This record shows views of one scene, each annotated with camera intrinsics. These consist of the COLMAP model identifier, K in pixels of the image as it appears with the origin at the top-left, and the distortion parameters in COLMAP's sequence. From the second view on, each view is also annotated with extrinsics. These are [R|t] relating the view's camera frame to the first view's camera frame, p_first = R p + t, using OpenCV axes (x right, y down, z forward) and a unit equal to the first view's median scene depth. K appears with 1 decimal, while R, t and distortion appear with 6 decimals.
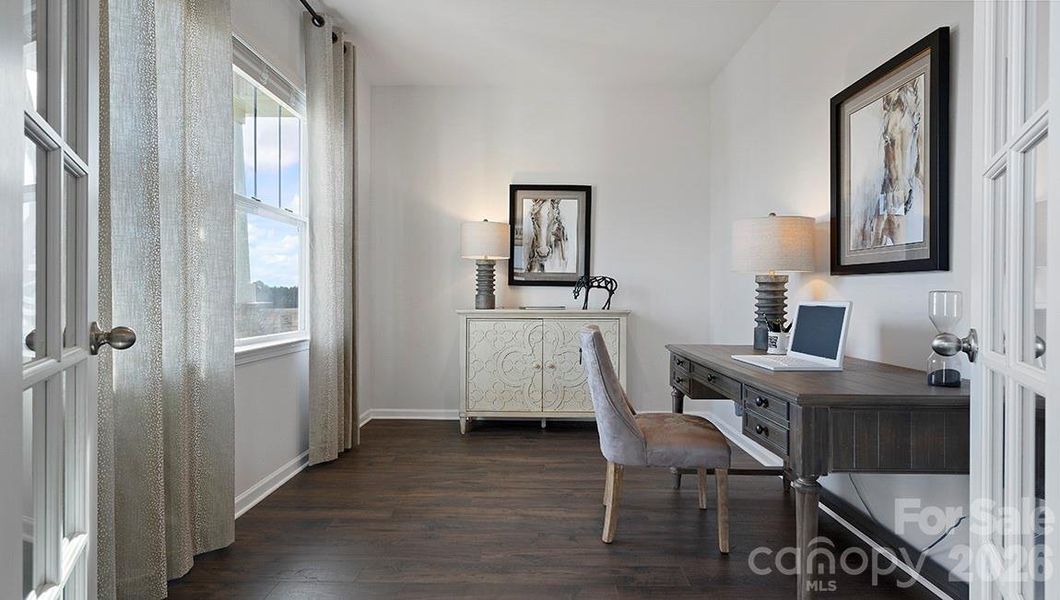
lens RADIAL K [[505.7, 0, 543.2], [0, 505.7, 298.3], [0, 0, 1]] dist [-0.000011, 0.000193]
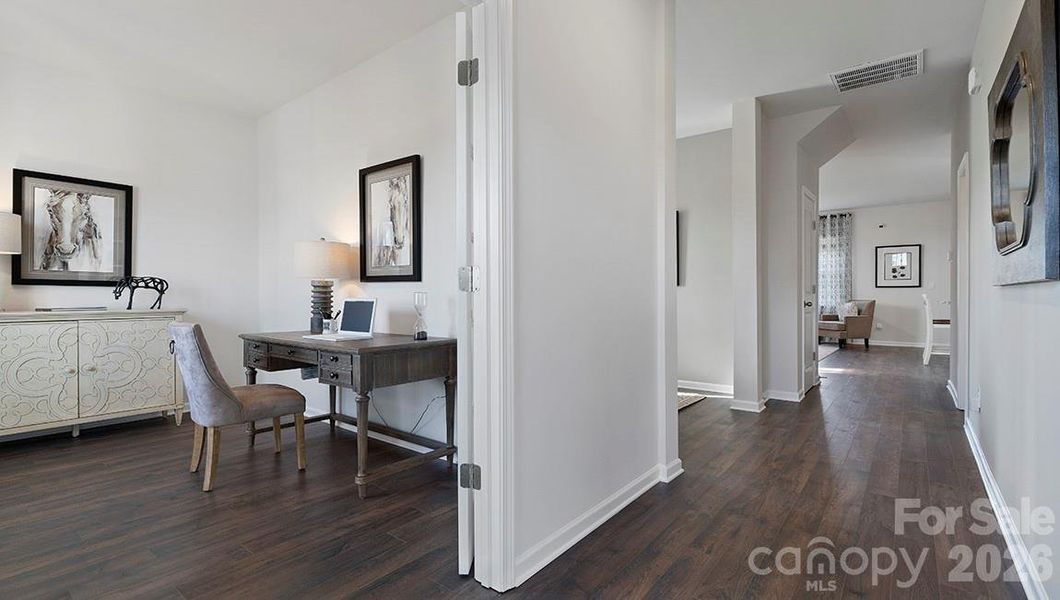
lens RADIAL K [[505.7, 0, 543.2], [0, 505.7, 298.3], [0, 0, 1]] dist [-0.000011, 0.000193]
pose [[0.598975, -0.010481, 0.800699, -0.333635], [0.008588, 0.999941, 0.006665, 0.000110], [-0.800722, 0.002884, 0.599029, -0.379128]]
